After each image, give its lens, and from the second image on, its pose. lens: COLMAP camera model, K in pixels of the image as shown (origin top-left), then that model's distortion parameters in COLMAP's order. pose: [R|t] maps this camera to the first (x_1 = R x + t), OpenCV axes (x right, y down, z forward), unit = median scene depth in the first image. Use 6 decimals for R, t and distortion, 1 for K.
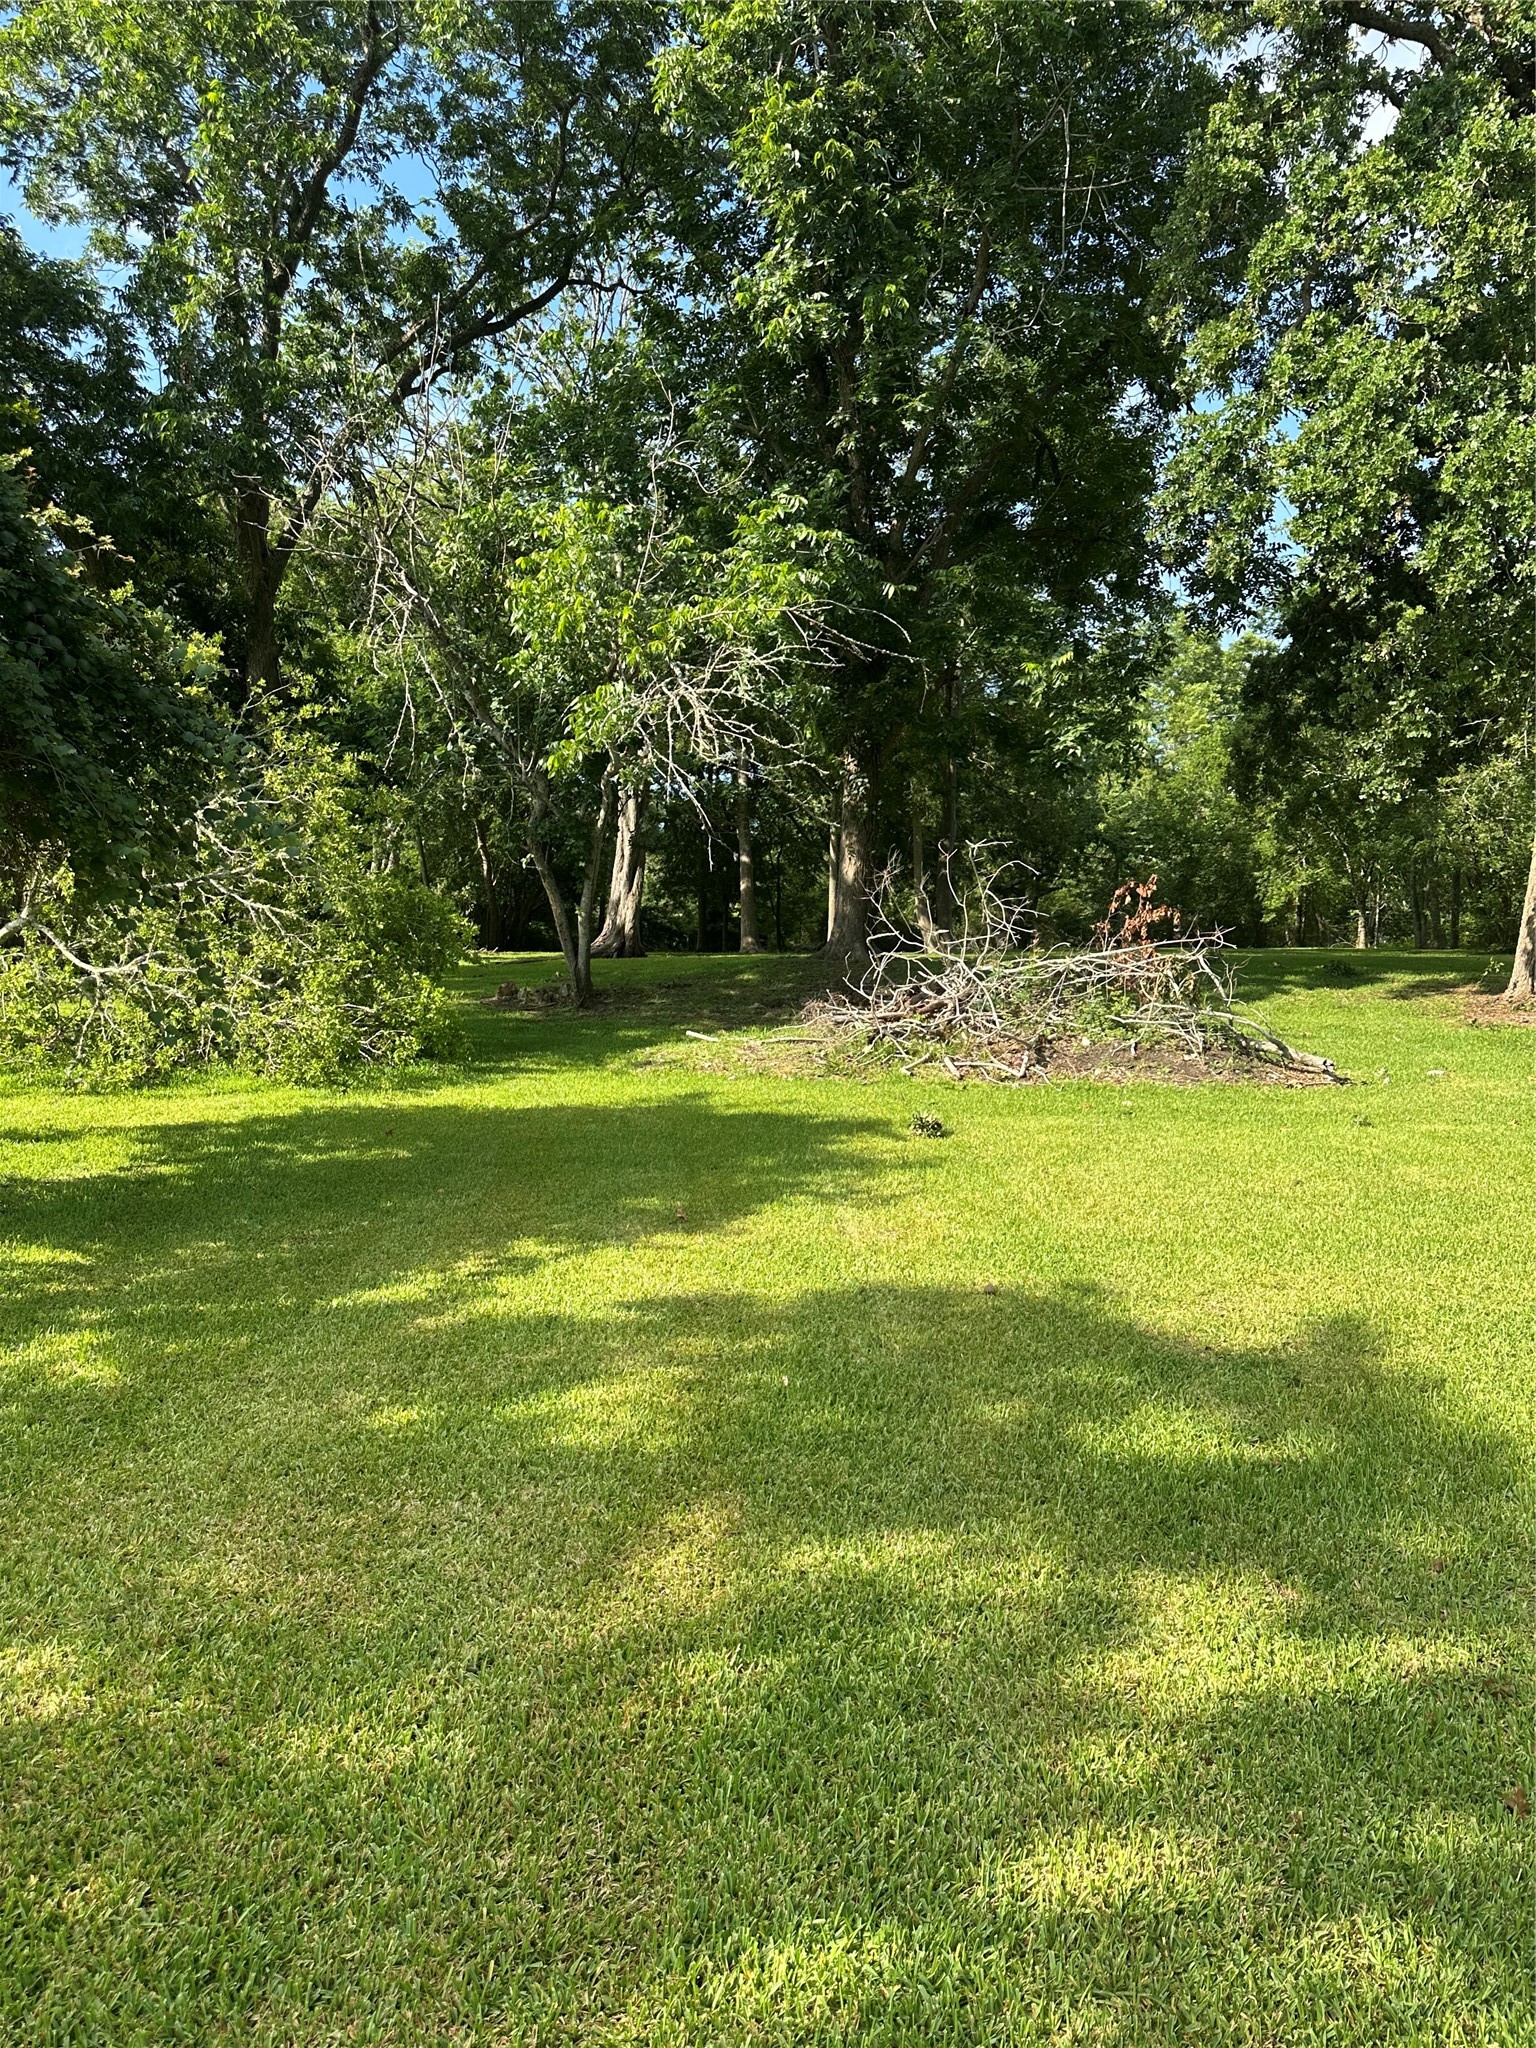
lens RADIAL K [[1407.2, 0, 768.0], [0, 1407.2, 1024.0], [0, 0, 1]] dist [0.002474, -0.028581]
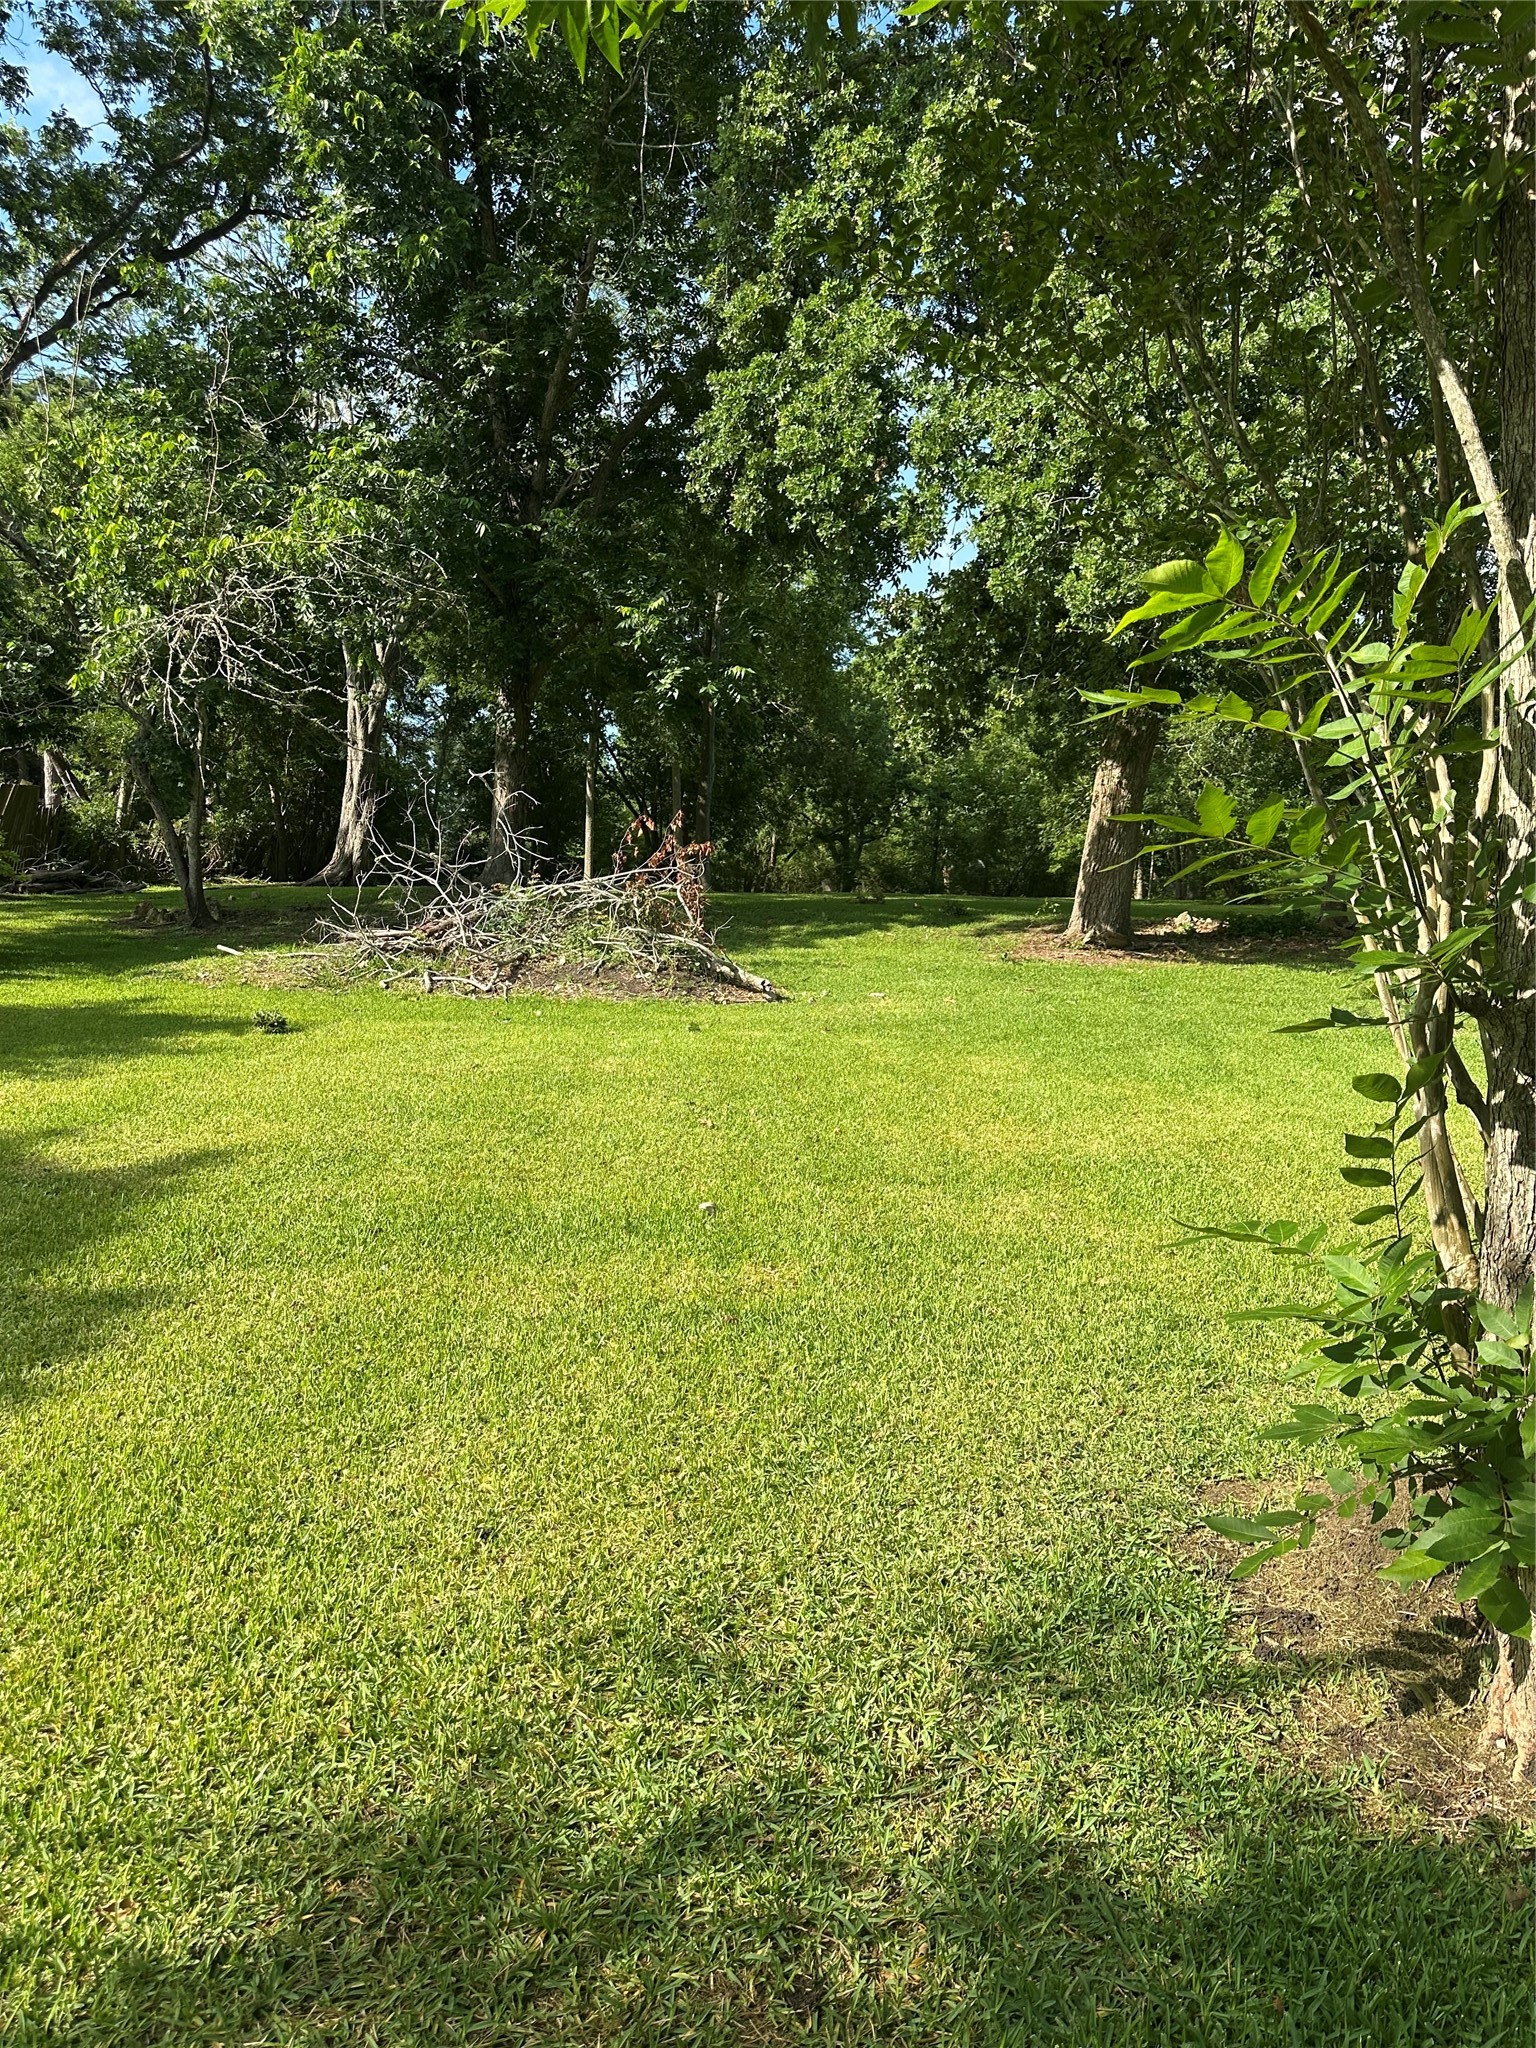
lens RADIAL K [[1407.2, 0, 768.0], [0, 1407.2, 1024.0], [0, 0, 1]] dist [0.002474, -0.028581]
pose [[0.998070, 0.020409, 0.058654, 0.280214], [-0.022632, 0.999041, 0.037483, 0.014775], [-0.057833, -0.038738, 0.997574, -0.073908]]
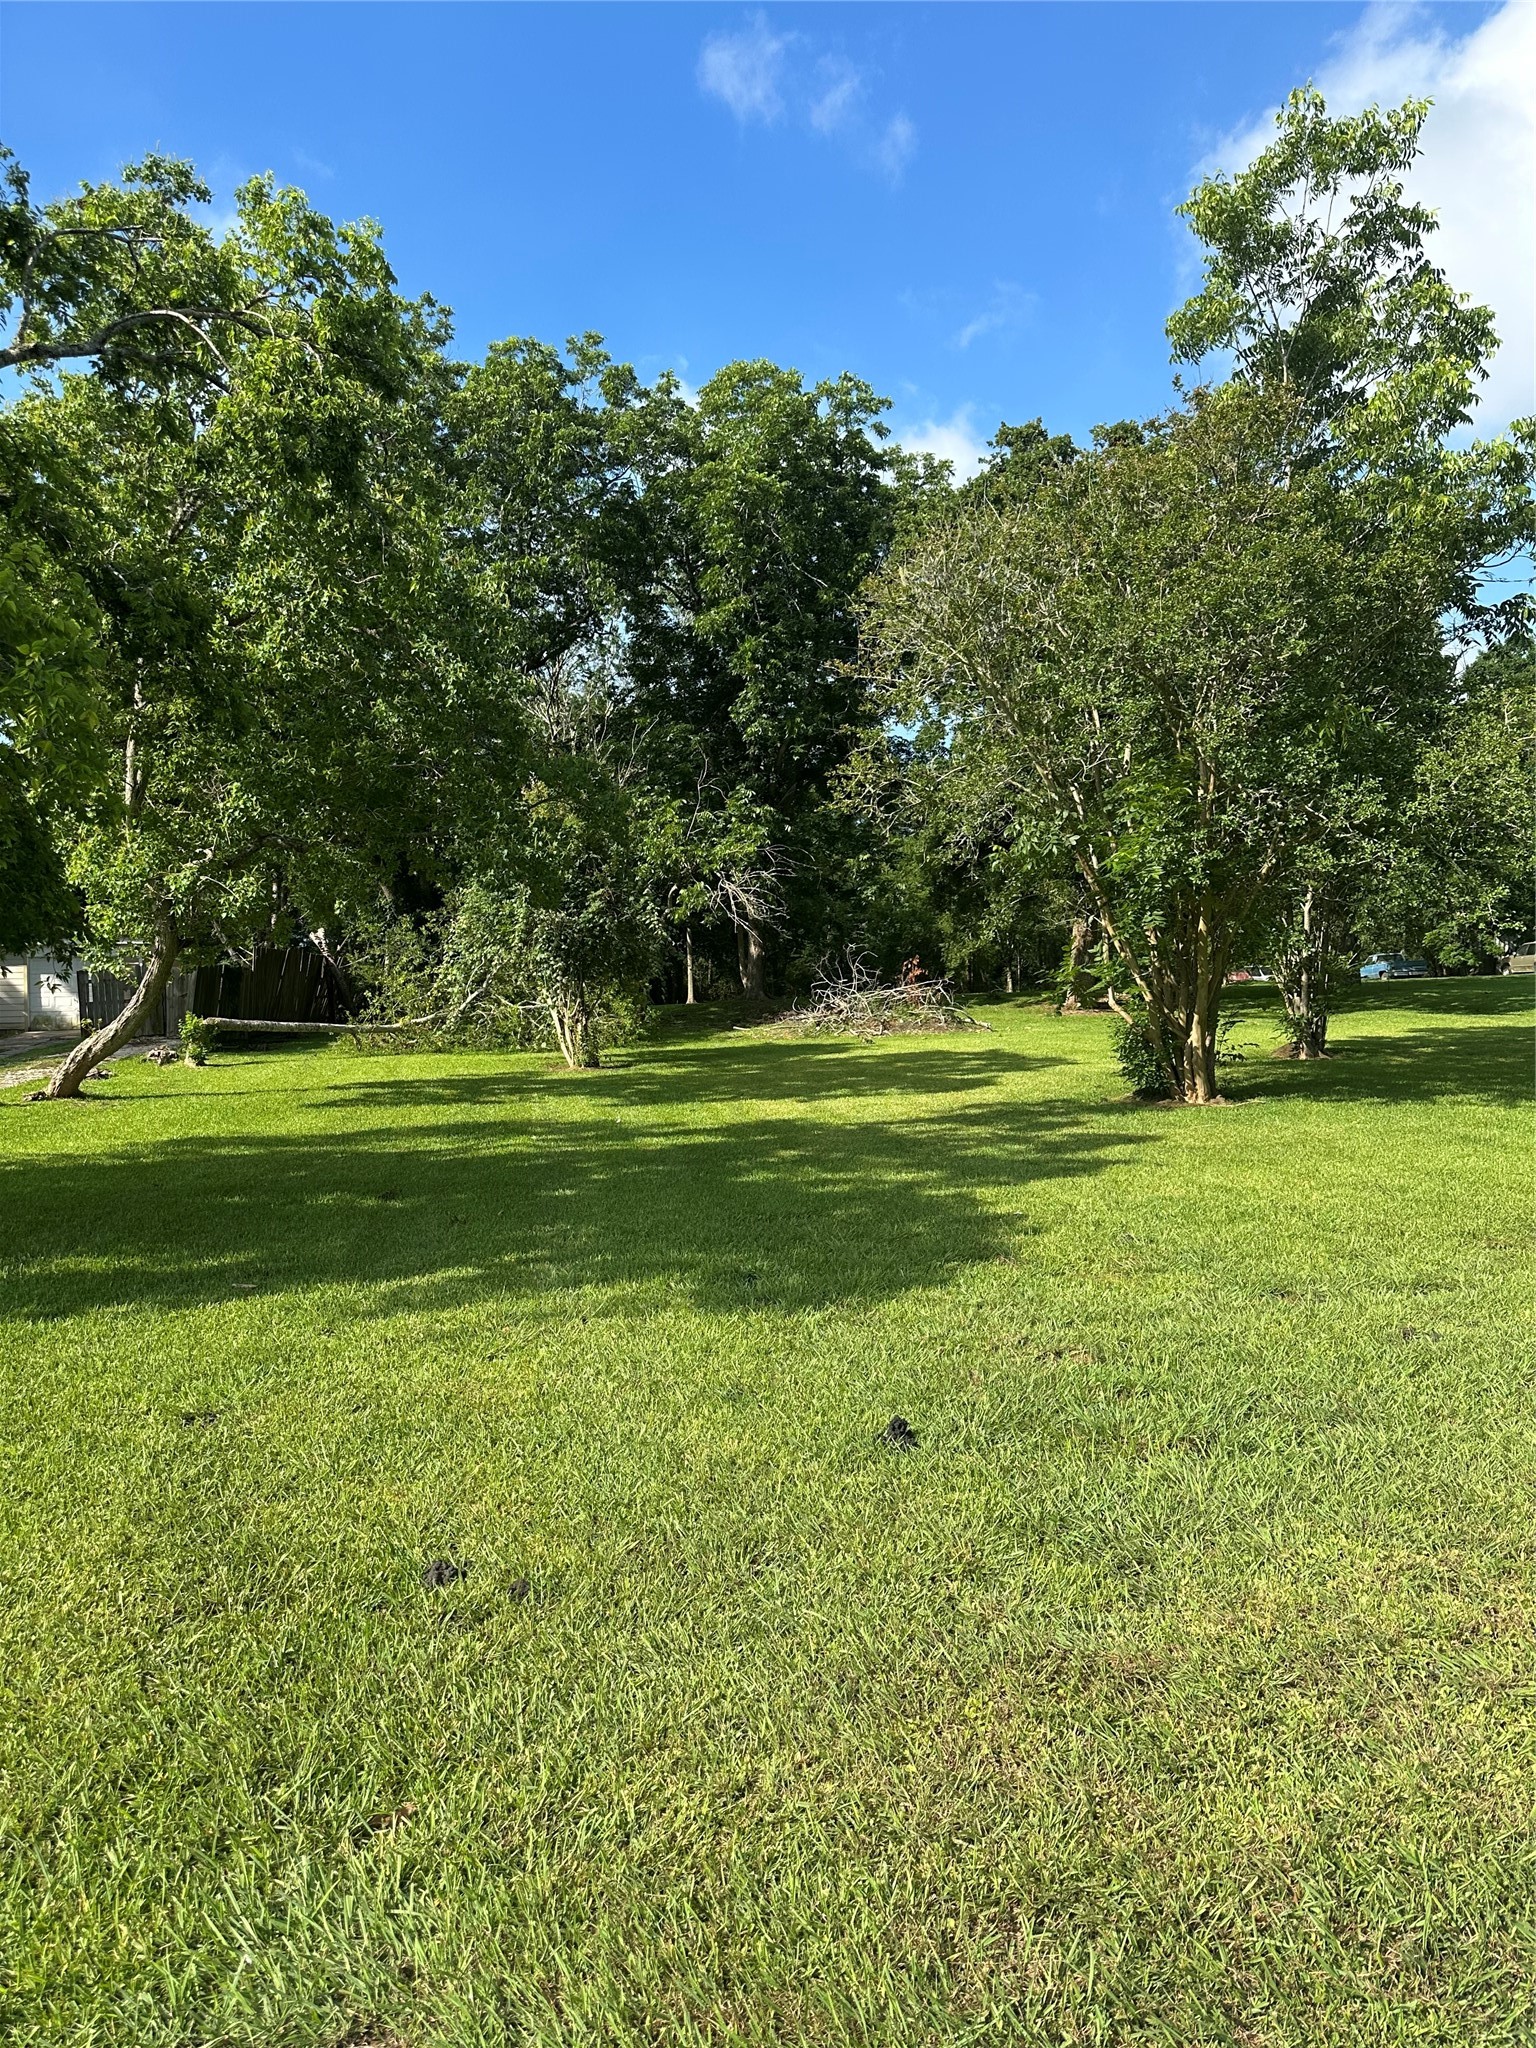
lens RADIAL K [[1407.2, 0, 768.0], [0, 1407.2, 1024.0], [0, 0, 1]] dist [0.002474, -0.028581]
pose [[0.974702, -0.048230, 0.218241, -0.506379], [0.059516, 0.997193, -0.045436, 0.105607], [-0.215437, 0.057276, 0.974837, -1.288319]]
